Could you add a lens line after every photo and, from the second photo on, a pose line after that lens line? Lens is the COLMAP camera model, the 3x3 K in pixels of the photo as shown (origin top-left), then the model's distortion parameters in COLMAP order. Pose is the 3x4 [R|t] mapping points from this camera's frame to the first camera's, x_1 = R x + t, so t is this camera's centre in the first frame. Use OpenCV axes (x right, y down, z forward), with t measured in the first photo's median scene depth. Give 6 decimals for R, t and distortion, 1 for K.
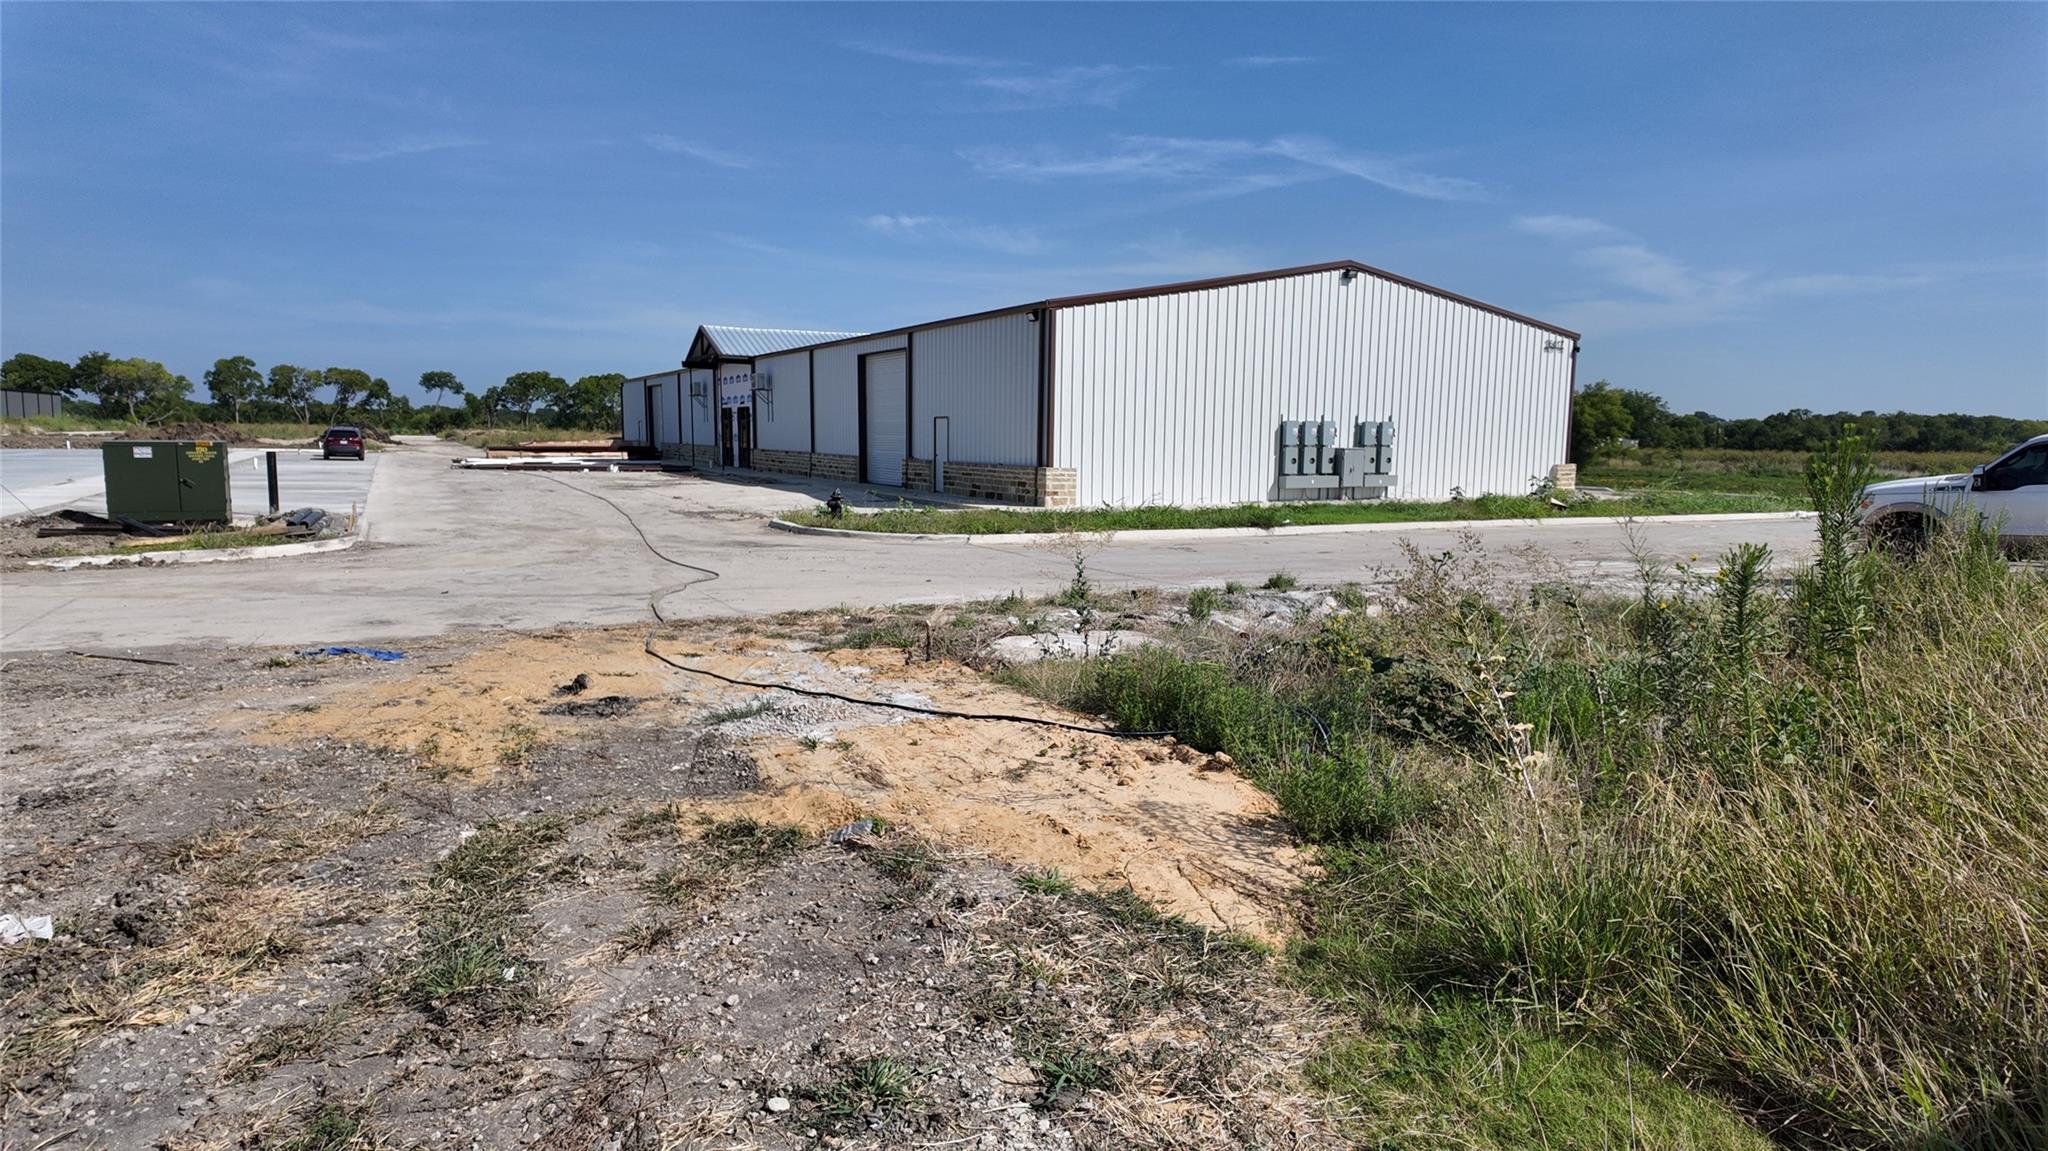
lens RADIAL K [[1182.7, 0, 1024.0], [0, 1182.7, 590.0], [0, 0, 1]] dist [0.040242, -0.036195]
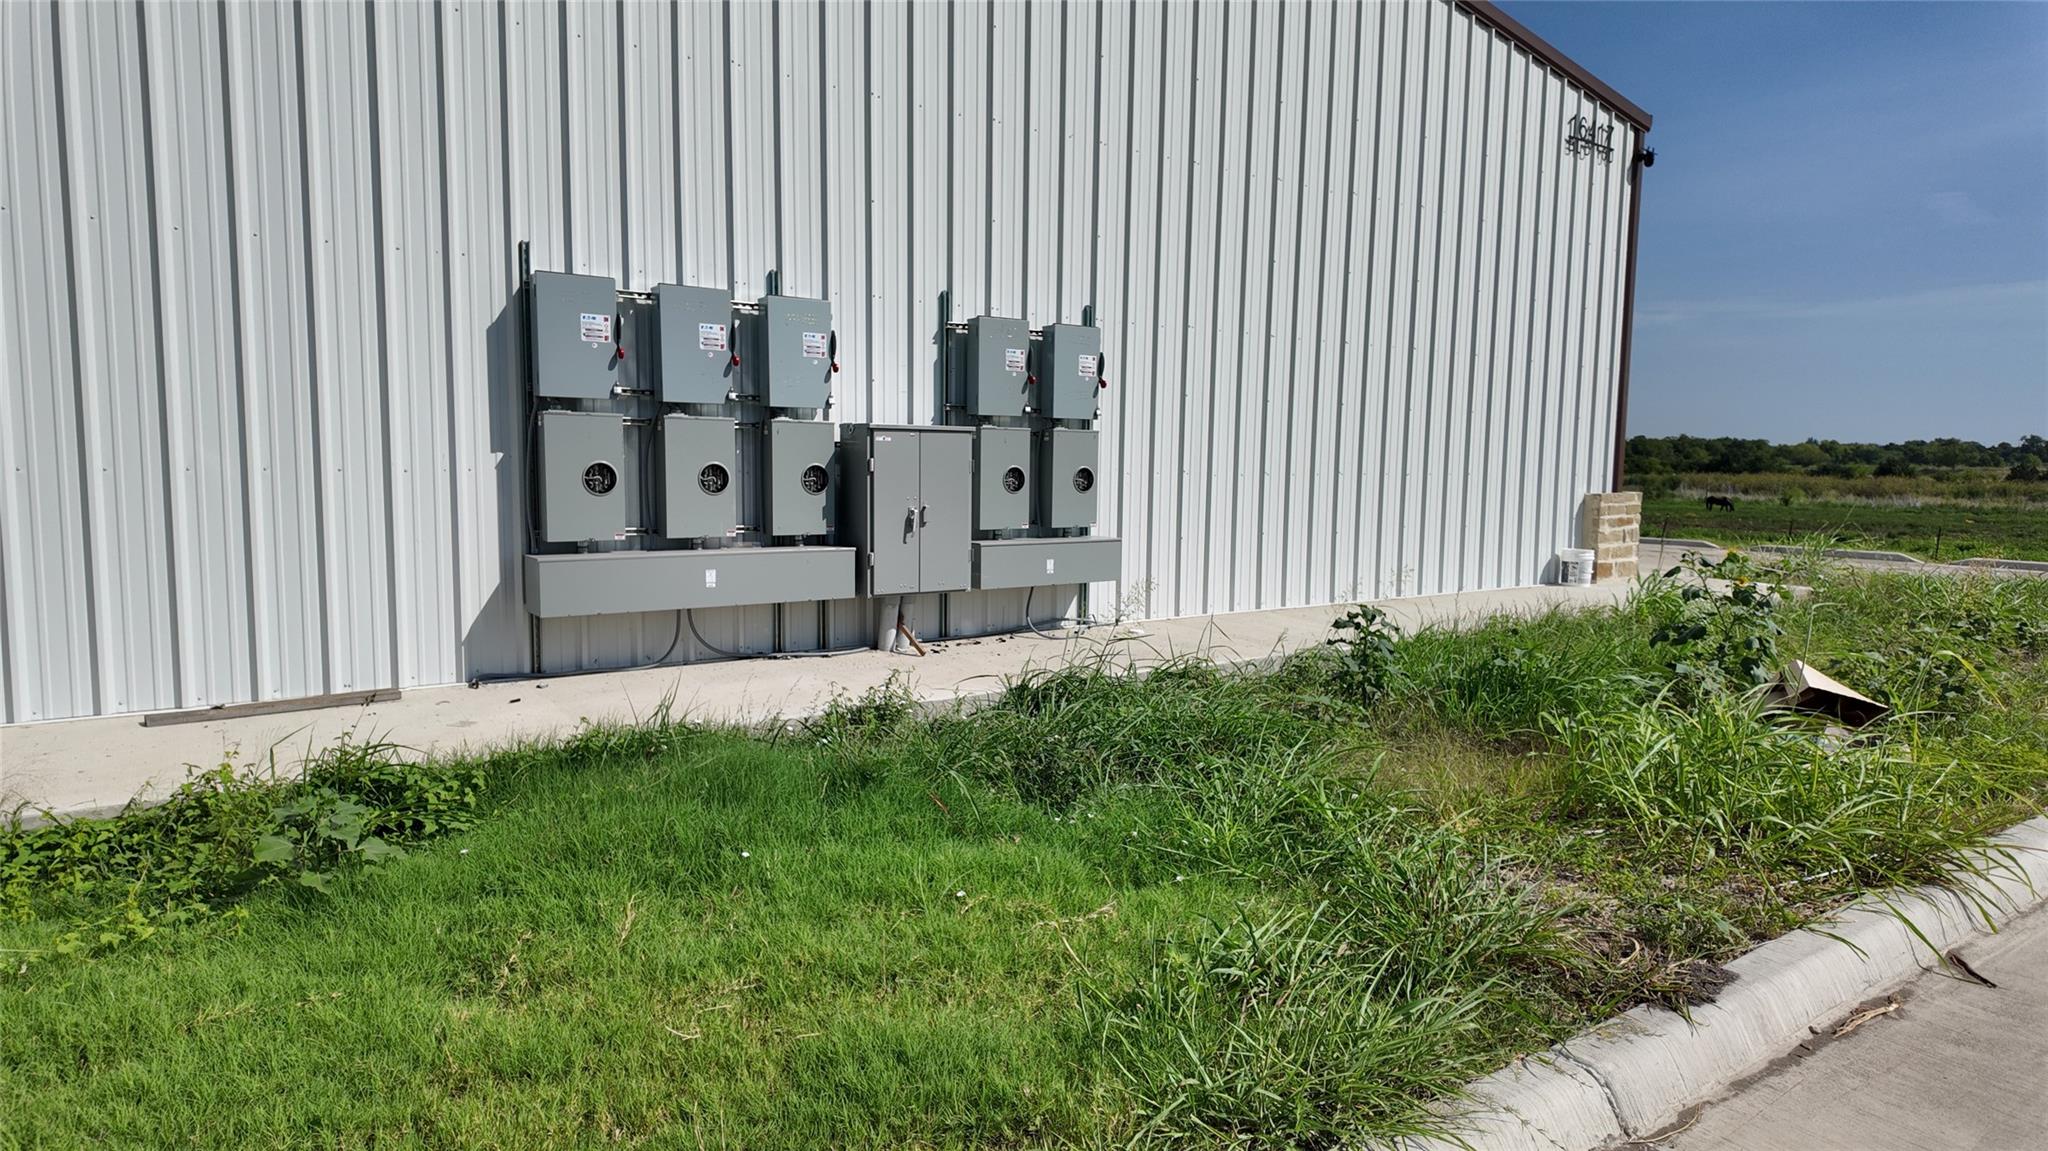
lens RADIAL K [[1182.7, 0, 1025.3], [0, 1182.7, 580.5], [0, 0, 1]] dist [0.040242, -0.036195]
pose [[0.987638, -0.008952, 0.156495, 0.259815], [0.012754, 0.999647, -0.023310, -0.083647], [-0.156231, 0.025018, 0.987404, 0.767734]]
